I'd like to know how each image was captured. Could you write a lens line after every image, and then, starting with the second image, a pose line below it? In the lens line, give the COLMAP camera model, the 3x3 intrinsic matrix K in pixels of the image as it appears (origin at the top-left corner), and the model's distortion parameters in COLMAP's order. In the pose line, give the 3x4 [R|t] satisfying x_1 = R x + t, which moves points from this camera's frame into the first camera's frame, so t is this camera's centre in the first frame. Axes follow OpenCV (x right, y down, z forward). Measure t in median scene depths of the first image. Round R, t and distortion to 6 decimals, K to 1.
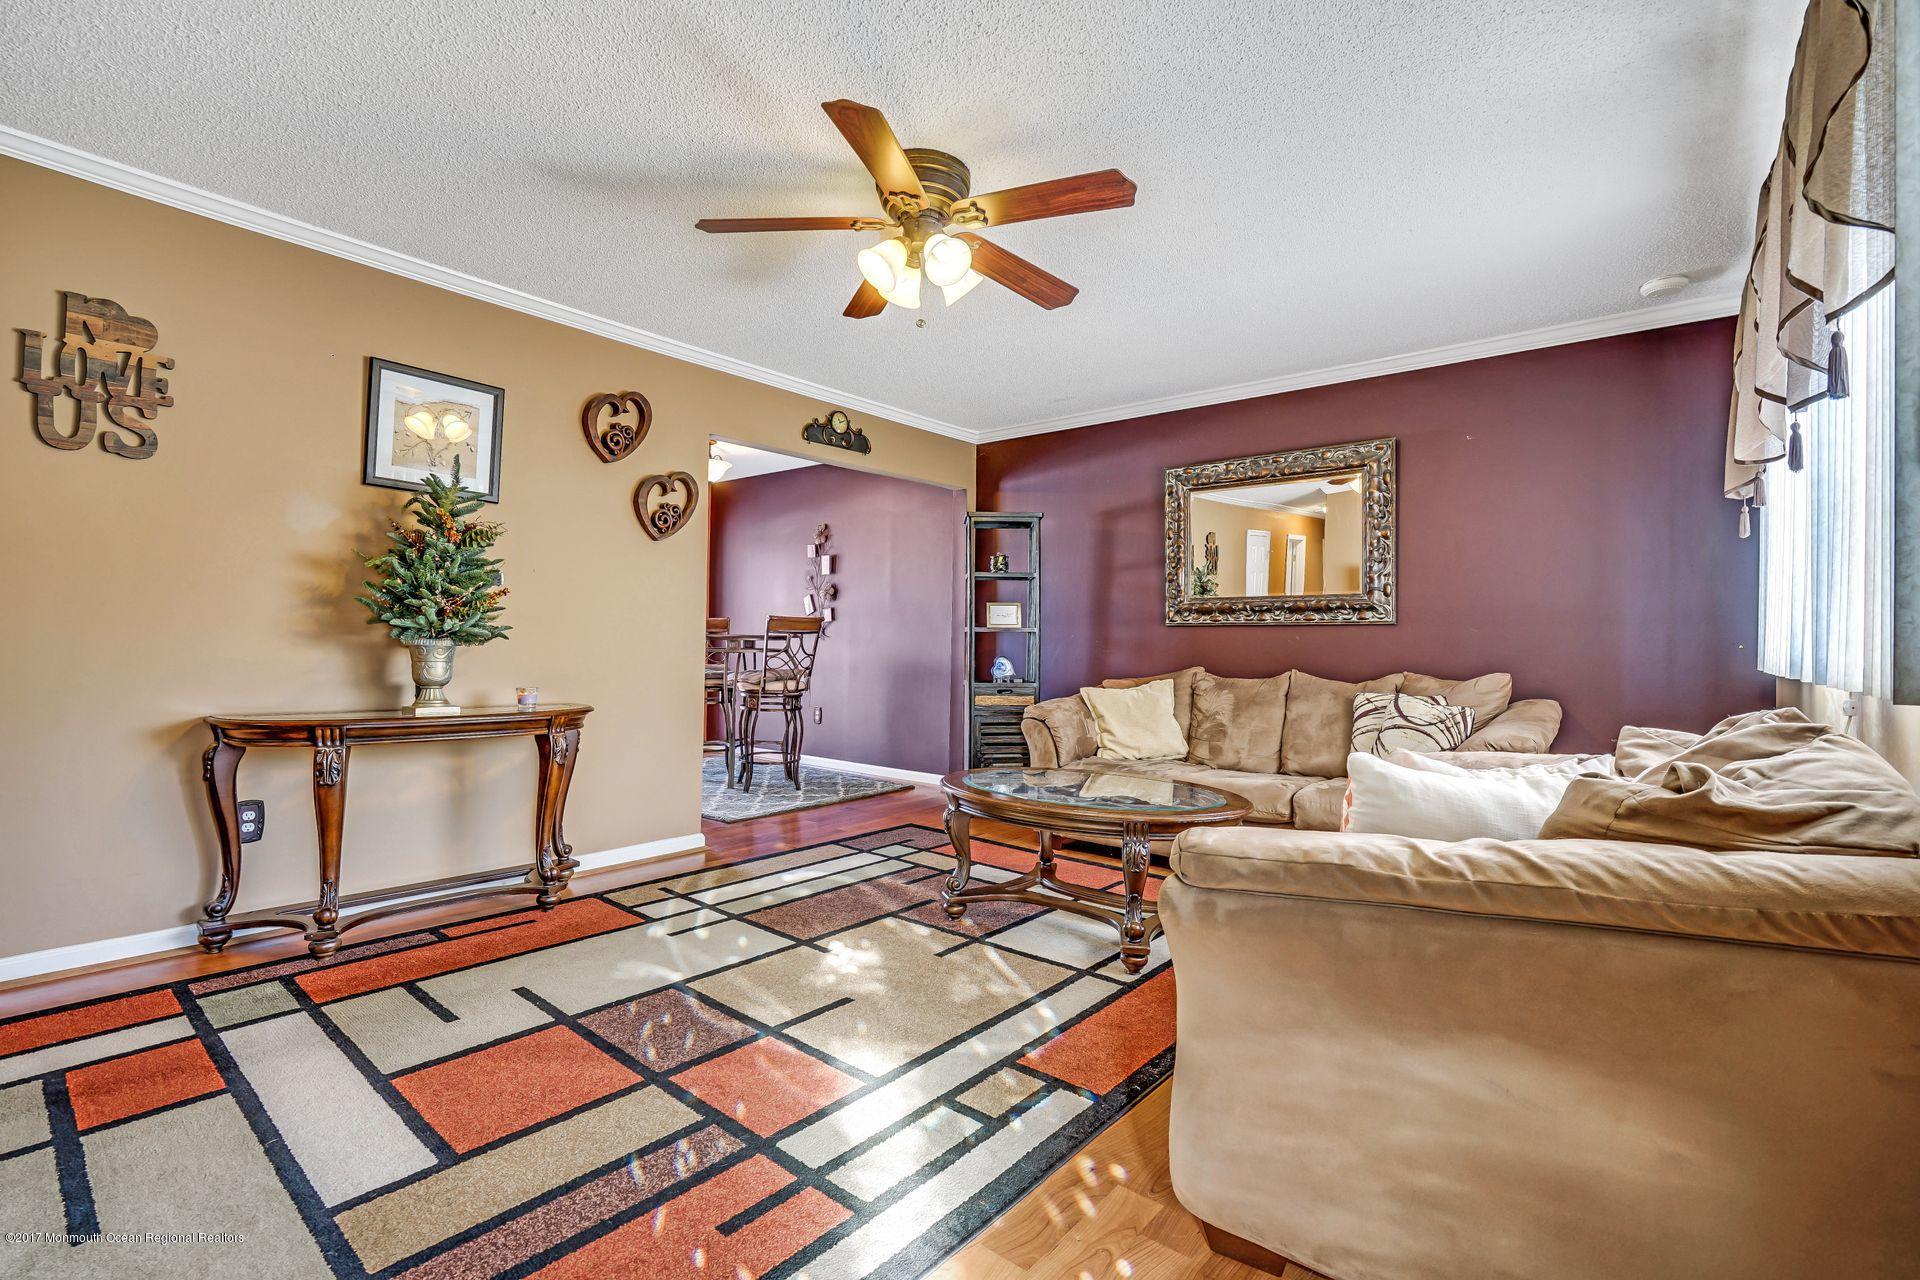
lens RADIAL K [[858.3, 0, 947.5], [0, 858.3, 636.6], [0, 0, 1]] dist [-0.006718, 0.003301]
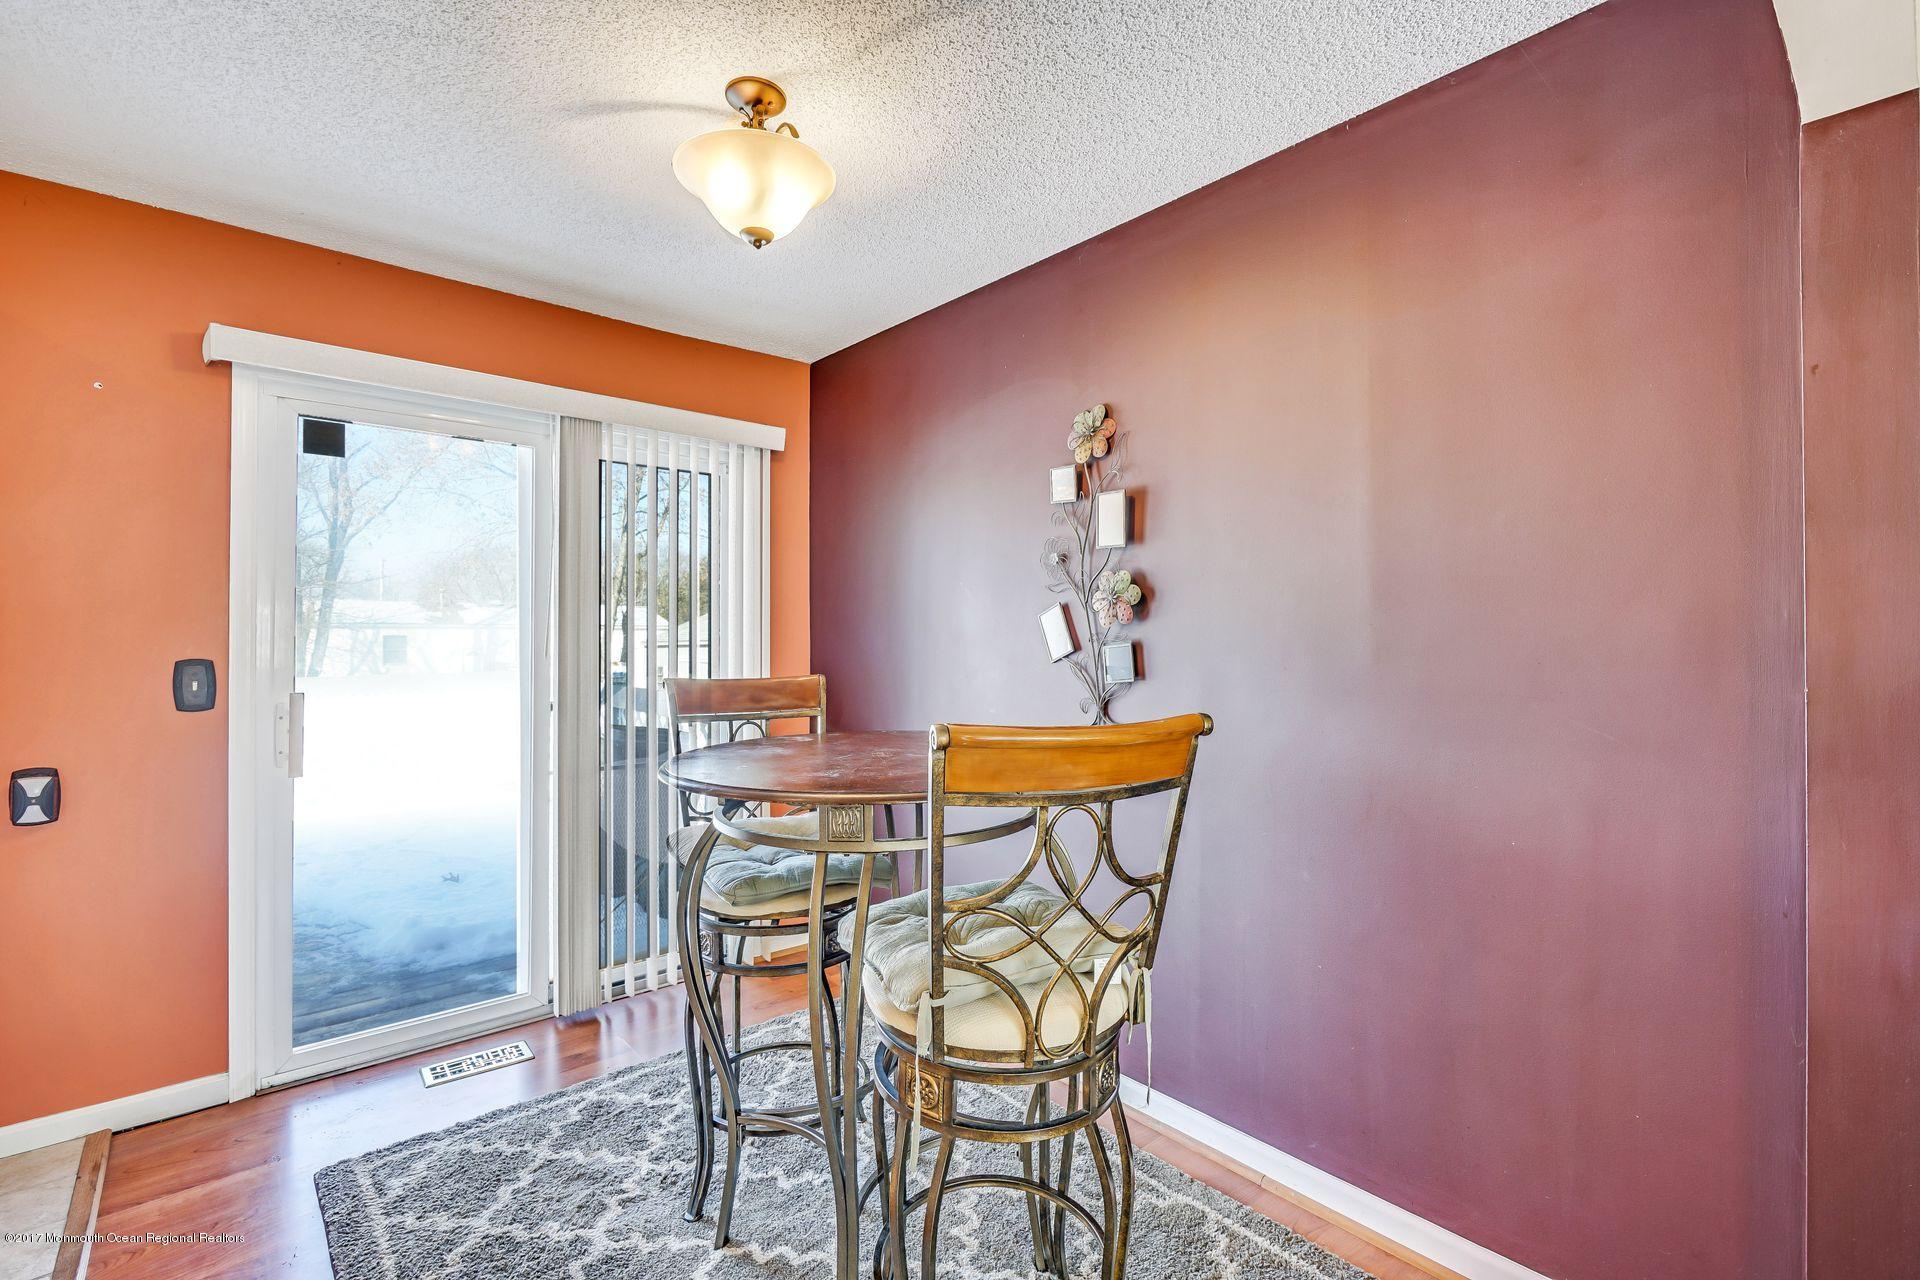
lens RADIAL K [[858.3, 0, 986.6], [0, 858.3, 640.1], [0, 0, 1]] dist [-0.006718, 0.003301]
pose [[0.987957, -0.016082, -0.153891, -0.293857], [0.016136, 0.999869, -0.000900, -0.074146], [0.153886, -0.001594, 0.988087, 1.373211]]
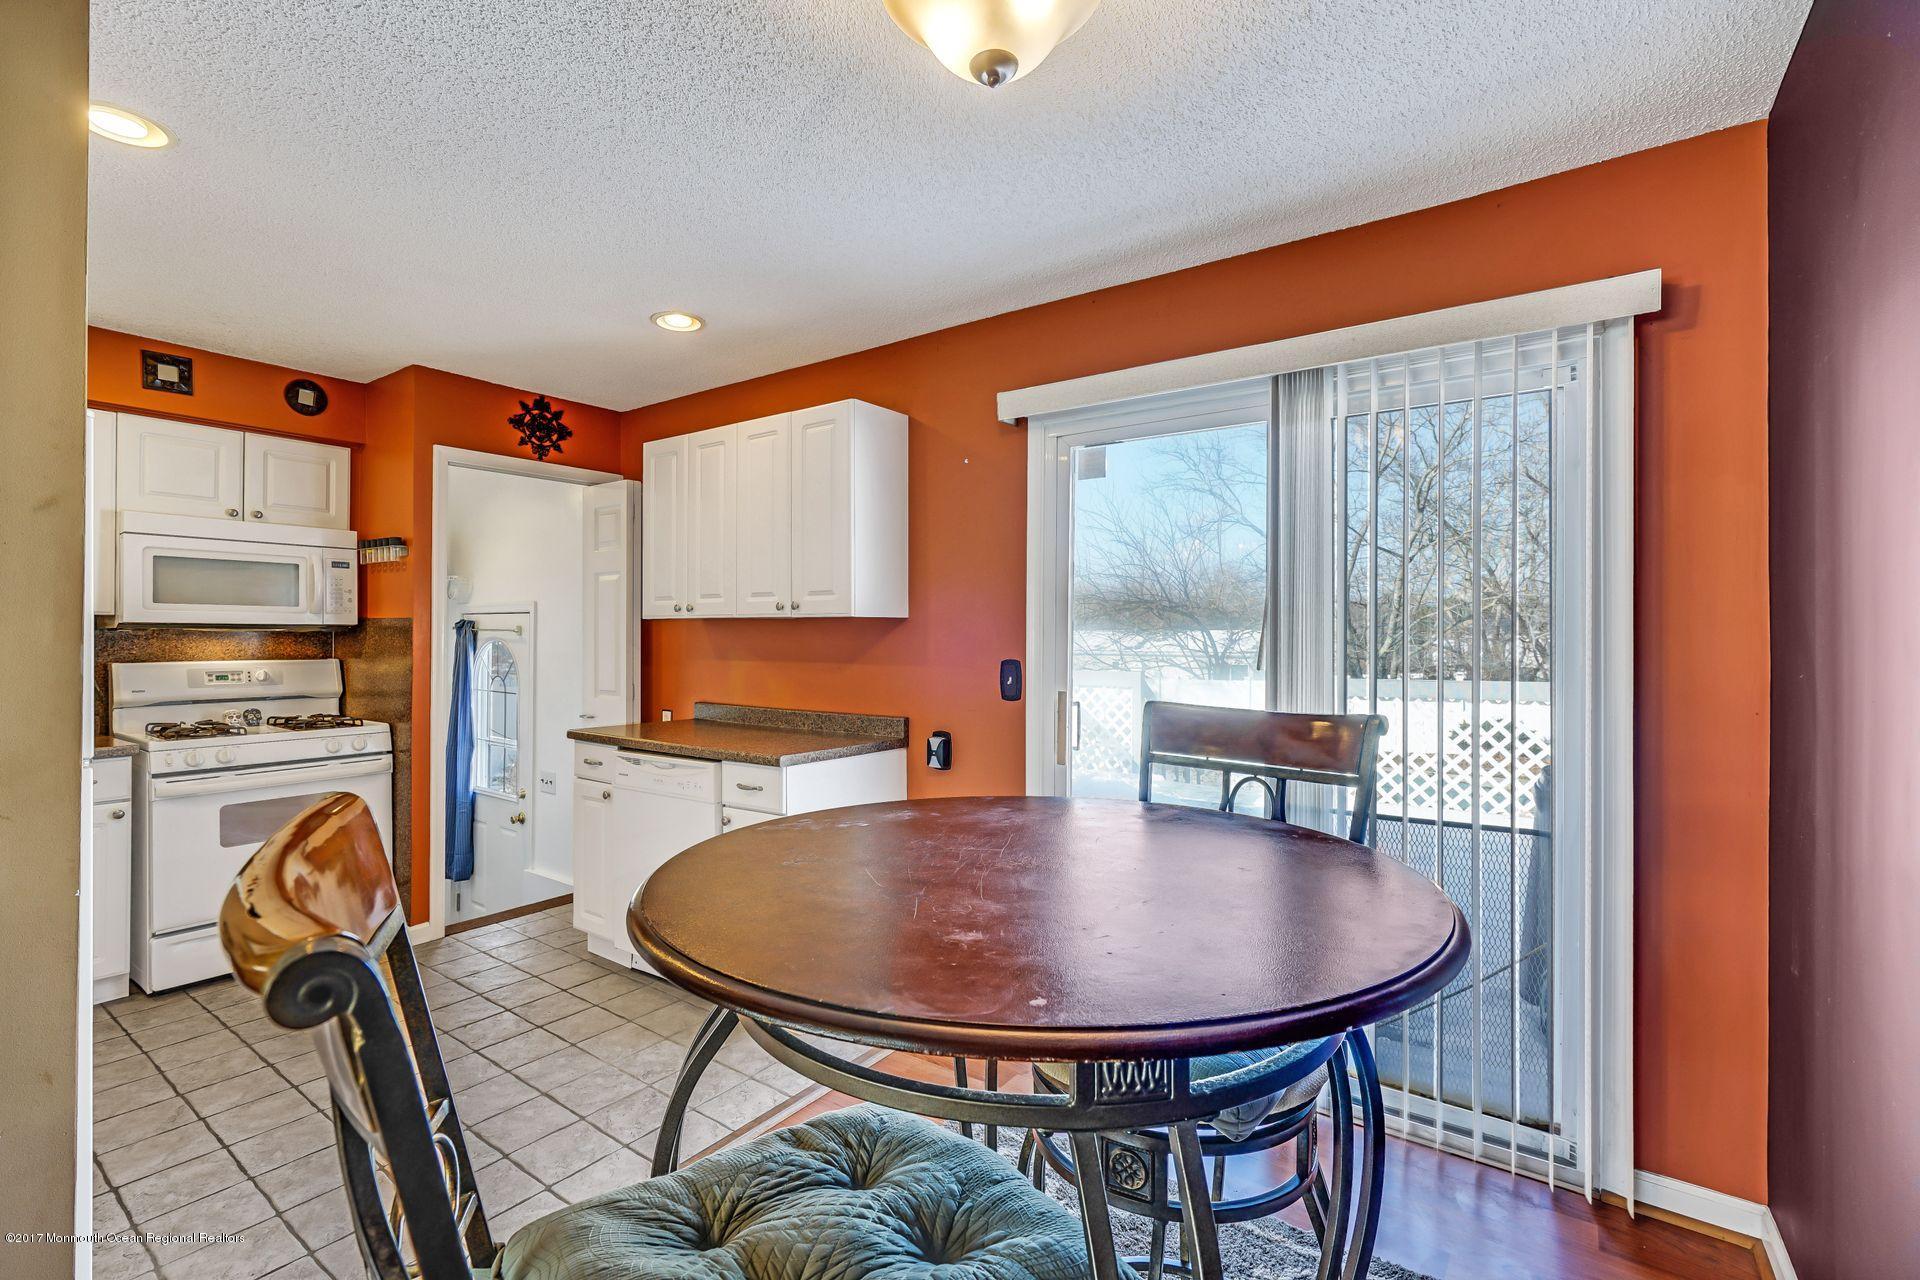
lens RADIAL K [[858.3, 0, 955.5], [0, 858.3, 634.6], [0, 0, 1]] dist [-0.006718, 0.003301]
pose [[0.080049, -0.019449, -0.996601, -0.149157], [0.002656, 0.999810, -0.019299, -0.078470], [0.996787, -0.001102, 0.080086, 1.858019]]
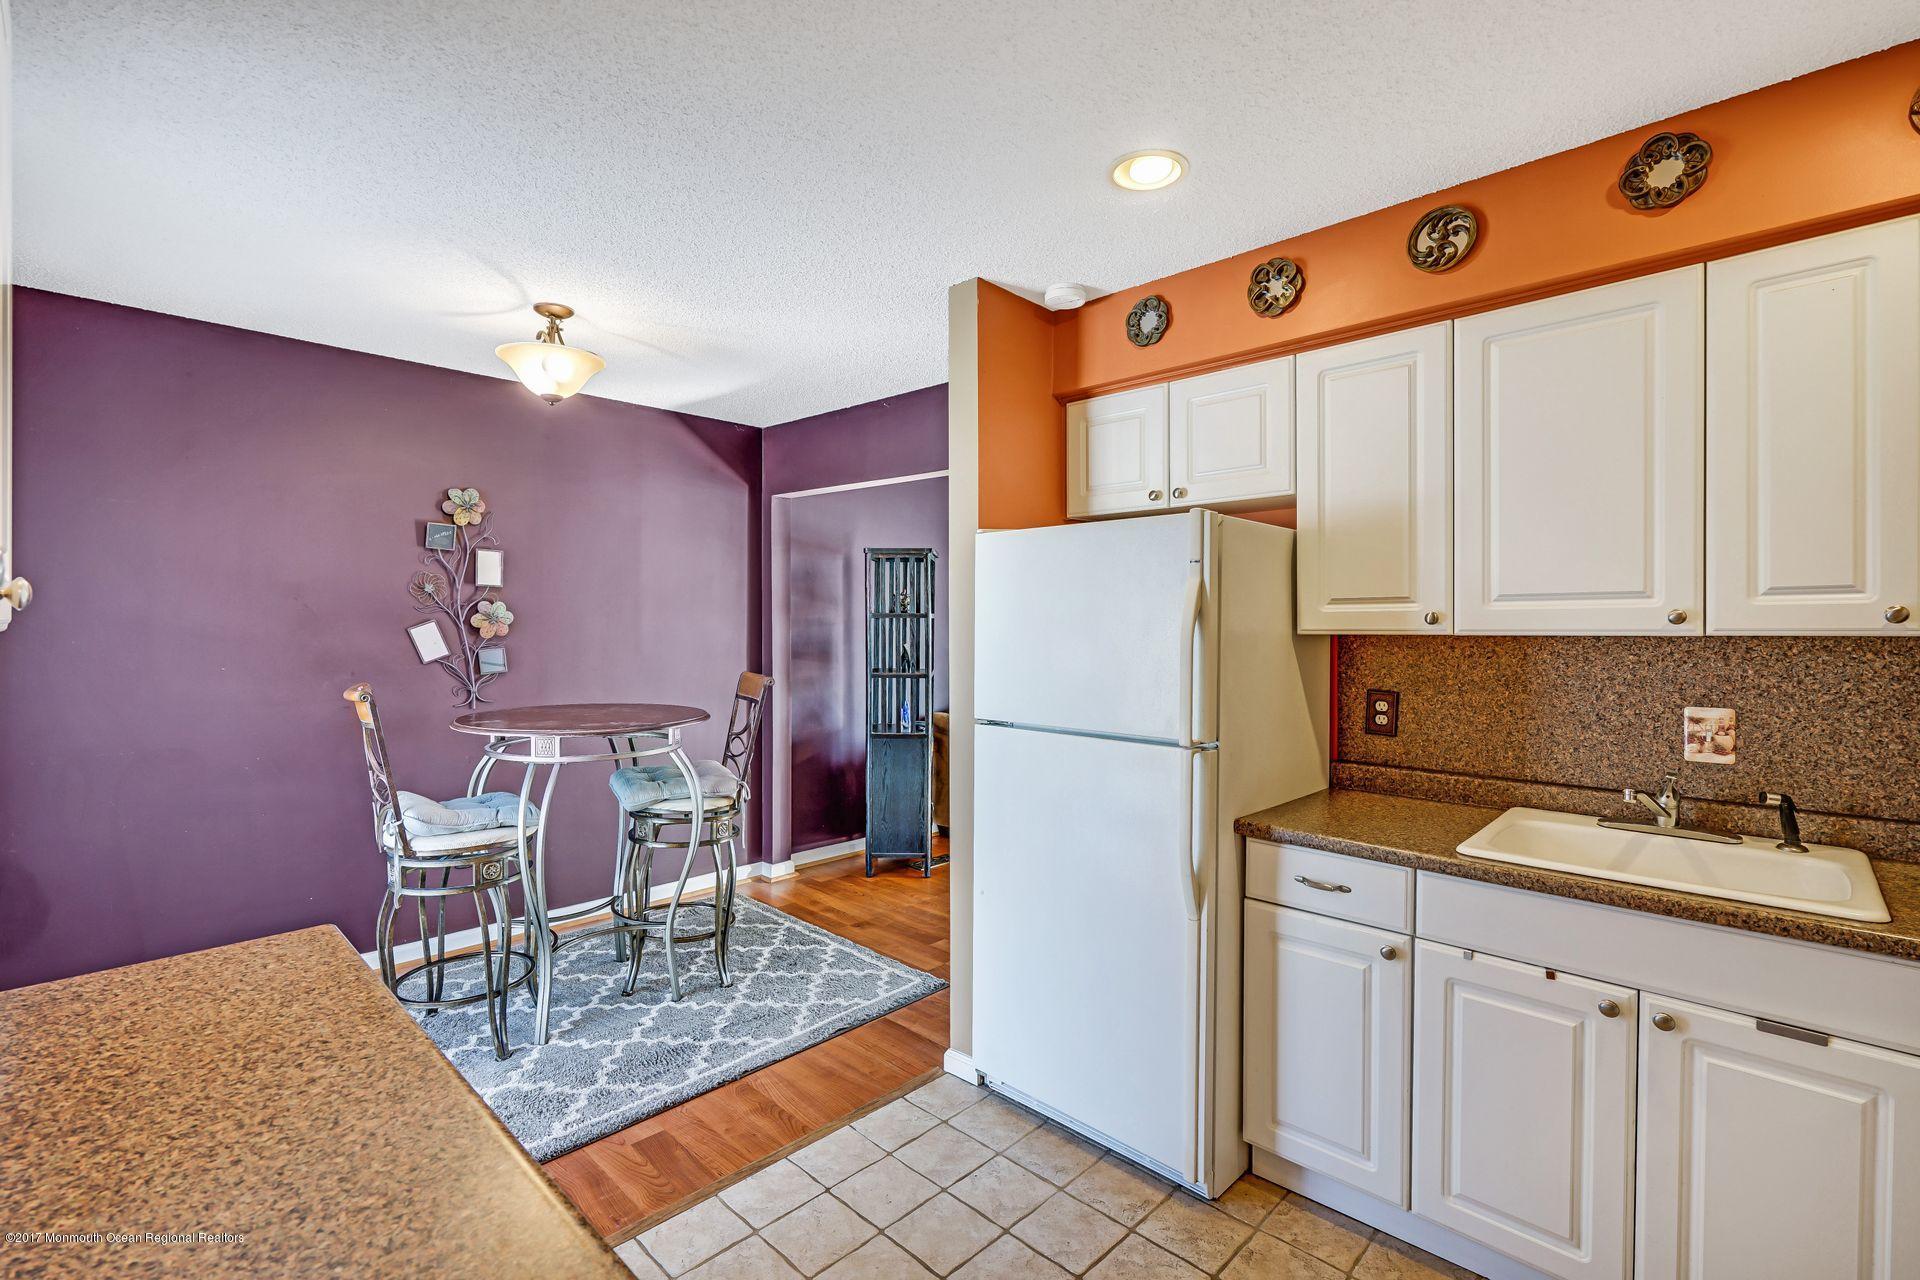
lens RADIAL K [[858.3, 0, 955.6], [0, 858.3, 637.3], [0, 0, 1]] dist [-0.006718, 0.003301]
pose [[0.060962, -0.034251, 0.997552, -1.404977], [-0.007083, 0.999371, 0.034747, -0.128260], [-0.998115, -0.009183, 0.060681, 1.430596]]
